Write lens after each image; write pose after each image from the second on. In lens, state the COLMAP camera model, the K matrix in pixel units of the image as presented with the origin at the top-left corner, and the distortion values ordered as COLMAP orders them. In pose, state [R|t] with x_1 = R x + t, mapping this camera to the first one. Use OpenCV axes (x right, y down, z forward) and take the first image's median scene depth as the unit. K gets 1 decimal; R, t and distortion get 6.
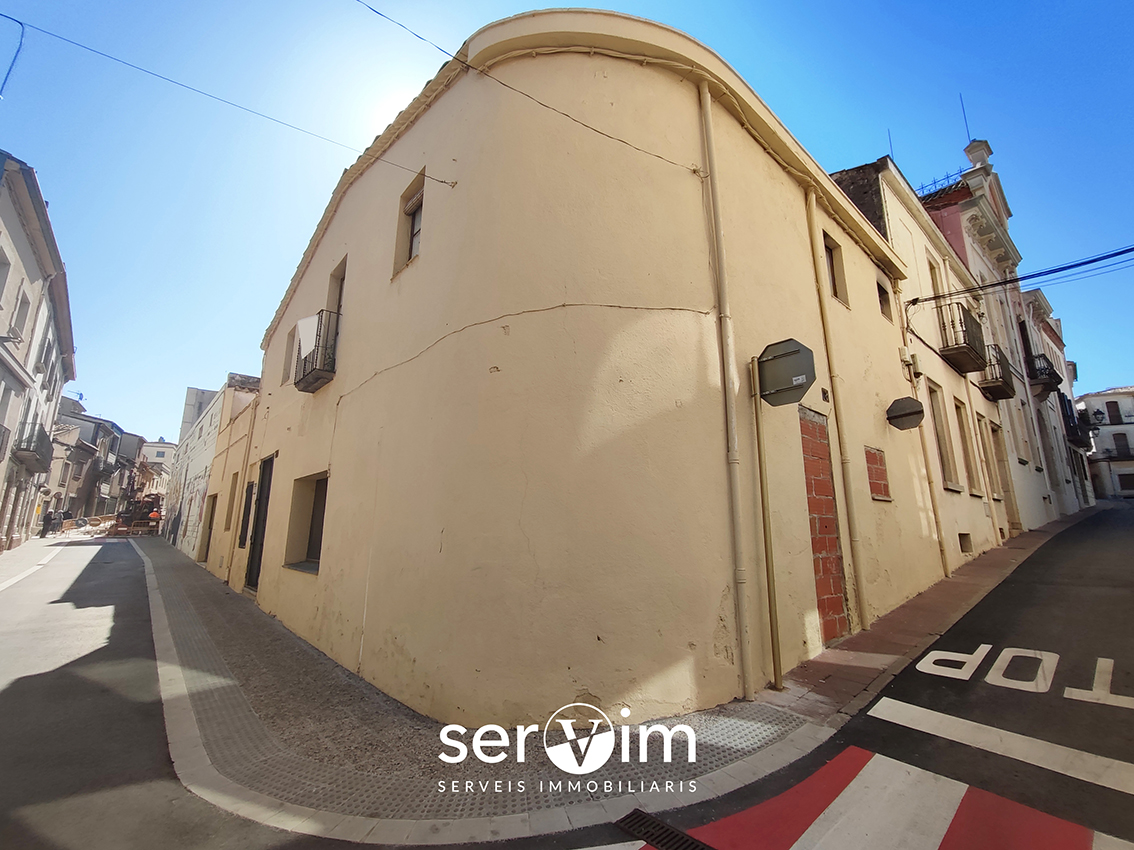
lens RADIAL K [[513.9, 0, 567.0], [0, 513.9, 421.4], [0, 0, 1]] dist [-0.005452, 0.000646]
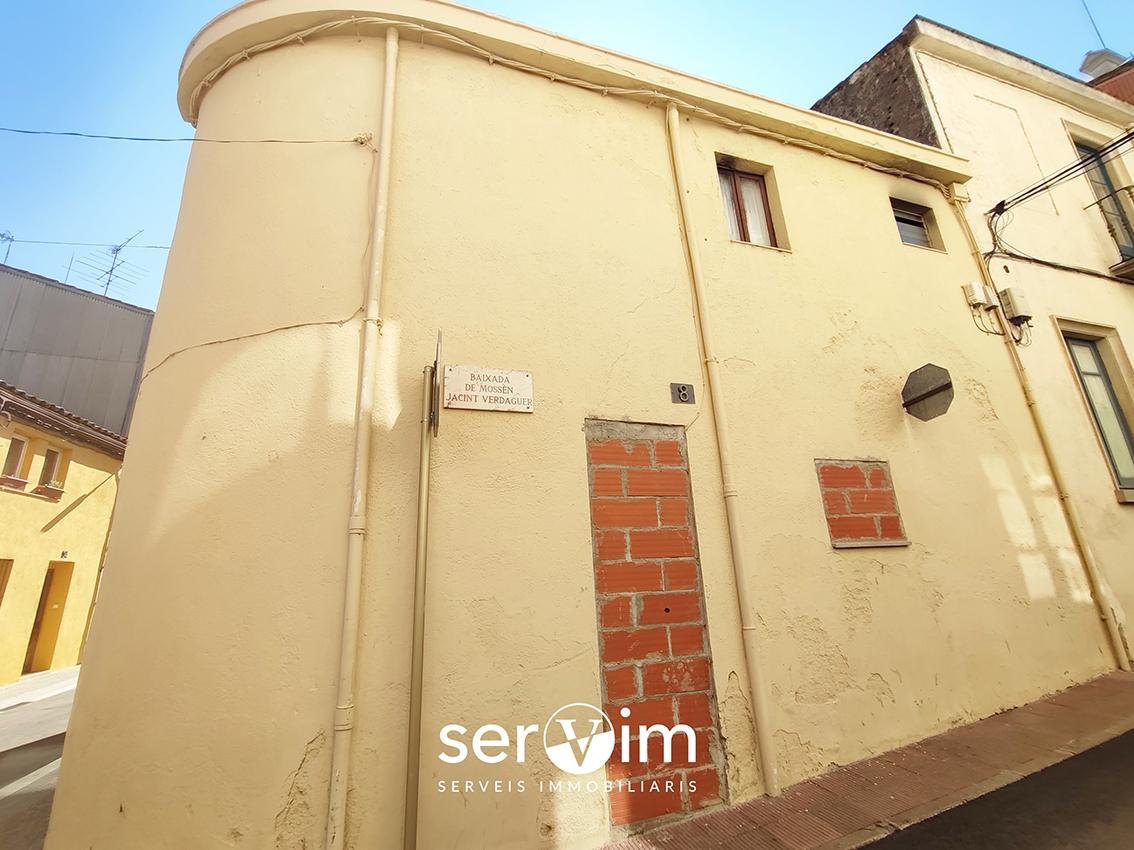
lens RADIAL K [[513.9, 0, 565.1], [0, 513.9, 422.4], [0, 0, 1]] dist [-0.005452, 0.000646]
pose [[0.912648, -0.156329, -0.377670, 0.403087], [0.128650, 0.986874, -0.097612, 0.018364], [0.387973, 0.040498, 0.920781, 0.236059]]
